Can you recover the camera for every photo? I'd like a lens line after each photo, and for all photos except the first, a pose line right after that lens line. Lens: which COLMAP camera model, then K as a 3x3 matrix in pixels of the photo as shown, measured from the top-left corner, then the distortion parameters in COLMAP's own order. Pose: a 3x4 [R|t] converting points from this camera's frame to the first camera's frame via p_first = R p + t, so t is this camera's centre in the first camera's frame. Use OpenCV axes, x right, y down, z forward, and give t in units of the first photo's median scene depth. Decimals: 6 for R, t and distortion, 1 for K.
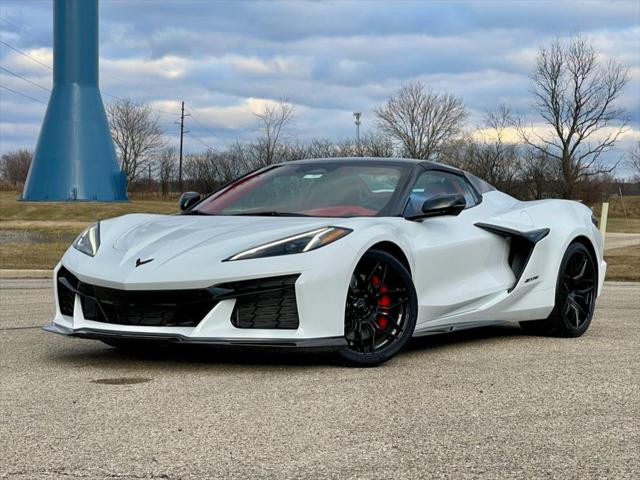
lens RADIAL K [[1594.4, 0, 320.0], [0, 1594.4, 240.0], [0, 0, 1]] dist [0.248540, 0.795546]
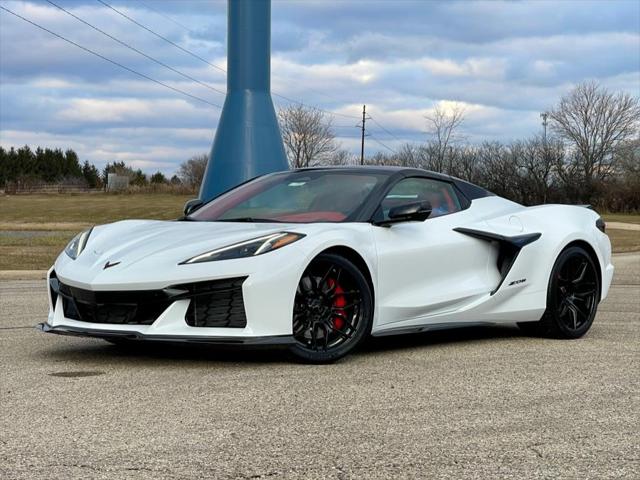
lens RADIAL K [[1594.4, 0, 320.0], [0, 1594.4, 240.0], [0, 0, 1]] dist [0.248540, 0.795546]
pose [[0.990615, 0.000811, -0.136679, 0.154688], [-0.000932, 0.999999, -0.000821, -0.001938], [0.136678, 0.000941, 0.990615, -0.047775]]
